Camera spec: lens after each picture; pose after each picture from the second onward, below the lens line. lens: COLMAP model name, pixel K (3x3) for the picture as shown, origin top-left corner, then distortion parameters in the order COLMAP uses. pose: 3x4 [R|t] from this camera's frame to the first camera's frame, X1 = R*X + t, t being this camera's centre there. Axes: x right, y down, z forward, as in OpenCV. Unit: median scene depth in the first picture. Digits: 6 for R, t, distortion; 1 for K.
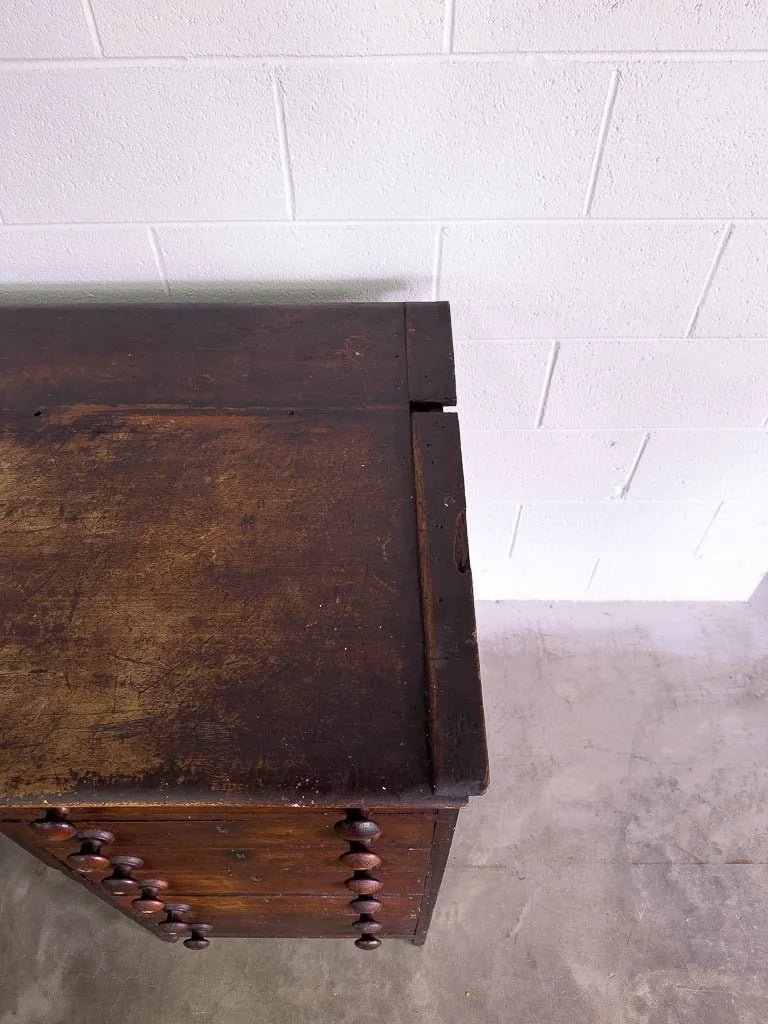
lens RADIAL K [[738.4, 0, 393.3], [0, 738.4, 521.9], [0, 0, 1]] dist [0.000528, -0.018130]
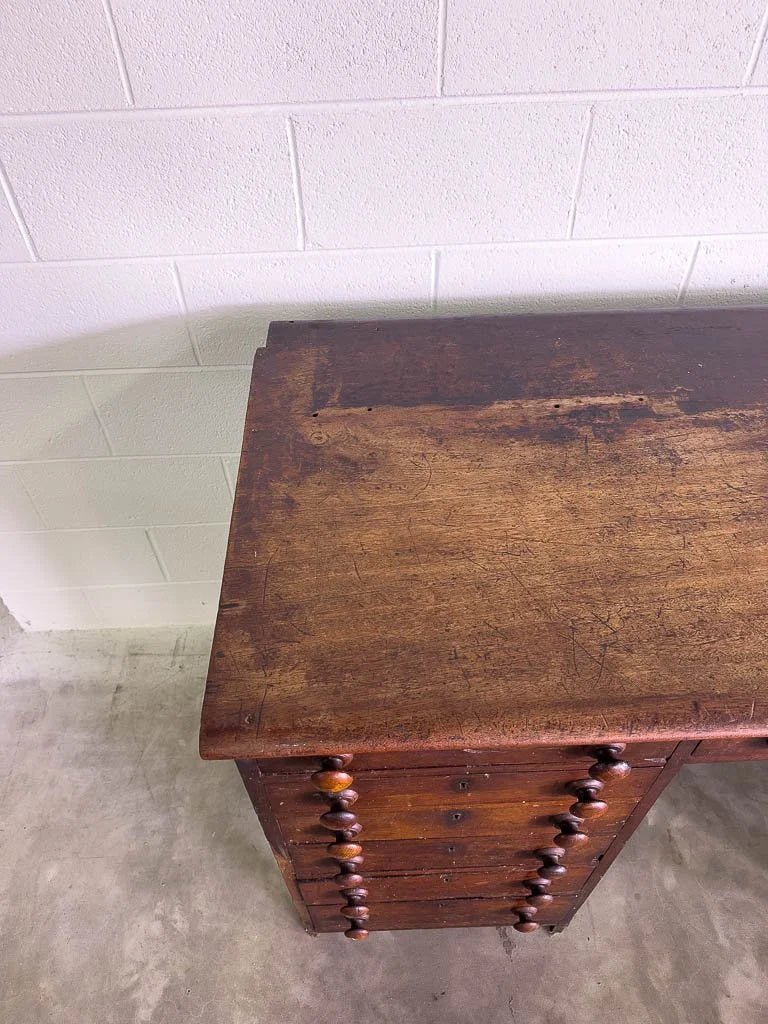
lens RADIAL K [[740.0, 0, 370.4], [0, 740.0, 522.9], [0, 0, 1]] dist [0.013725, -0.026684]
pose [[0.999129, -0.041618, 0.002866, -1.060892], [0.041714, 0.997466, -0.057625, 0.058917], [-0.000460, 0.057695, 0.998334, -0.063646]]
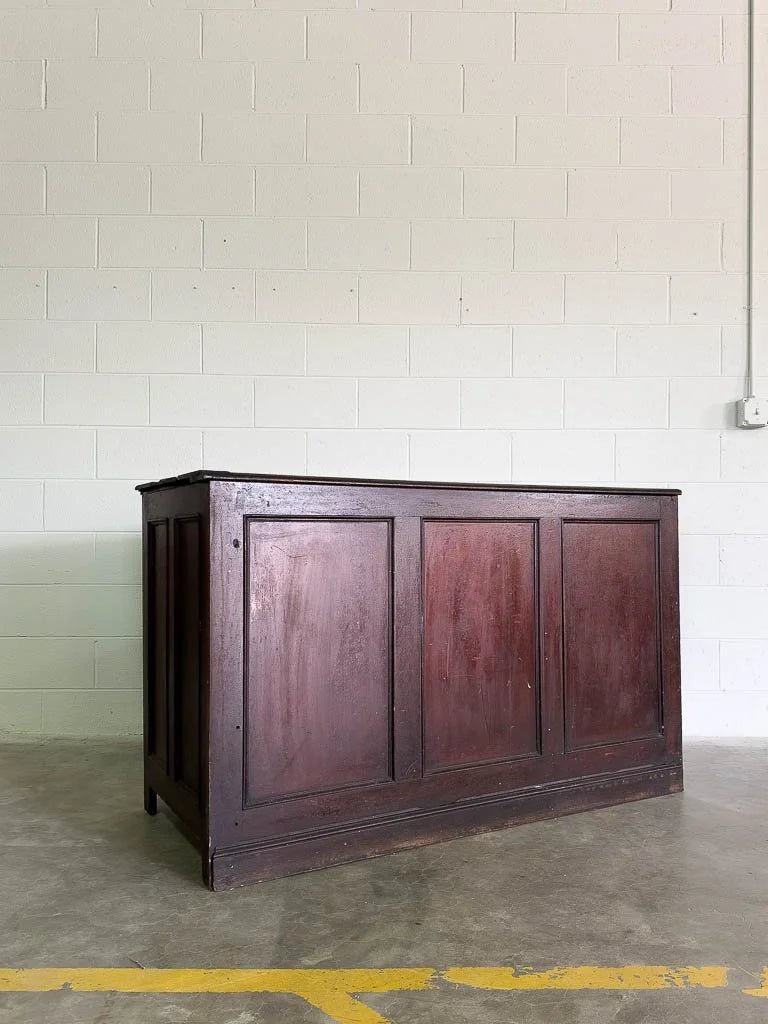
lens RADIAL K [[830.9, 0, 408.9], [0, 830.9, 504.6], [0, 0, 1]] dist [0.009377, -0.016797]
pose [[0.999919, 0.008065, 0.009888, -0.469574], [0.003225, 0.590013, -0.807387, 1.918268], [-0.012346, 0.807353, 0.589939, -0.702260]]
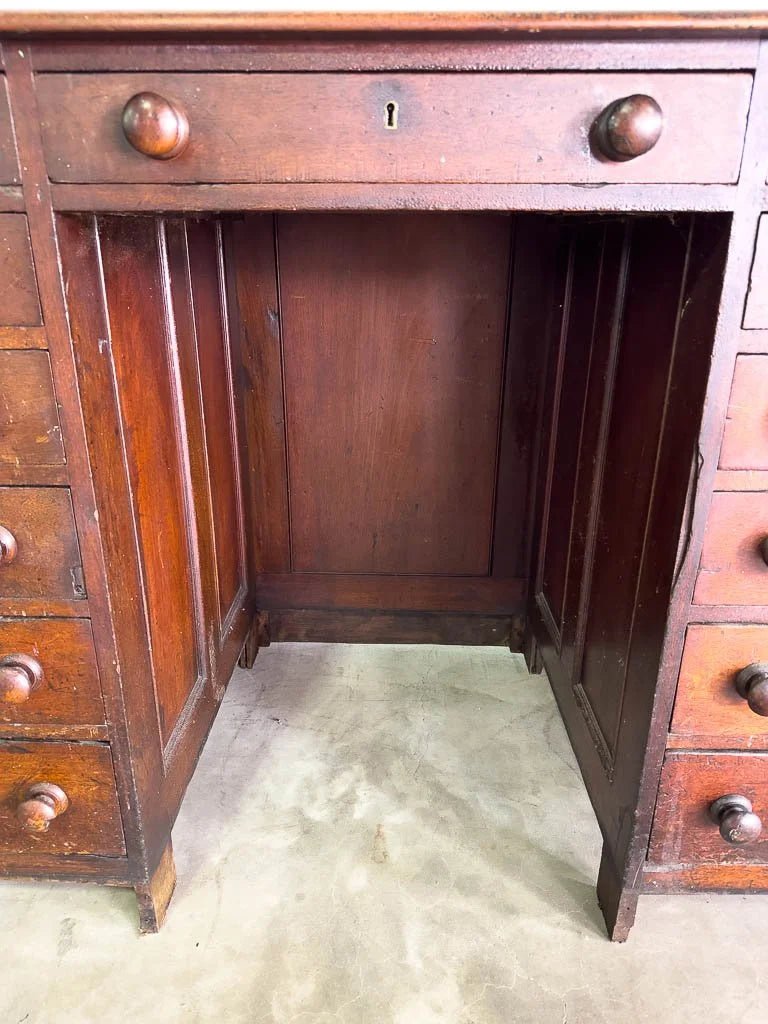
lens RADIAL K [[738.4, 0, 383.7], [0, 738.4, 520.3], [0, 0, 1]] dist [0.000528, -0.018130]
pose [[0.999814, 0.012334, -0.014853, -0.560565], [-0.018215, 0.857598, -0.513997, 0.663881], [0.006398, 0.514172, 0.857663, 0.307672]]
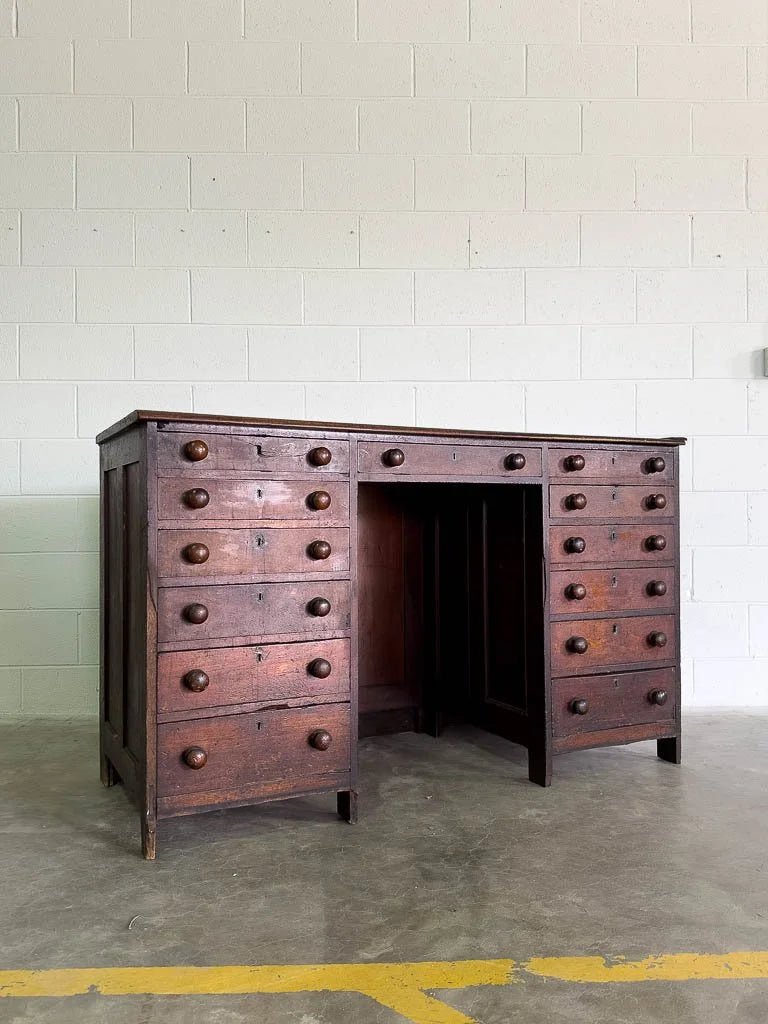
lens RADIAL K [[857.7, 0, 395.5], [0, 857.7, 484.8], [0, 0, 1]] dist [0.014286, -0.022673]
pose [[0.999573, -0.002442, 0.029104, -0.592377], [0.024887, 0.592748, -0.805004, 1.859578], [-0.015285, 0.805385, 0.592556, -0.579777]]
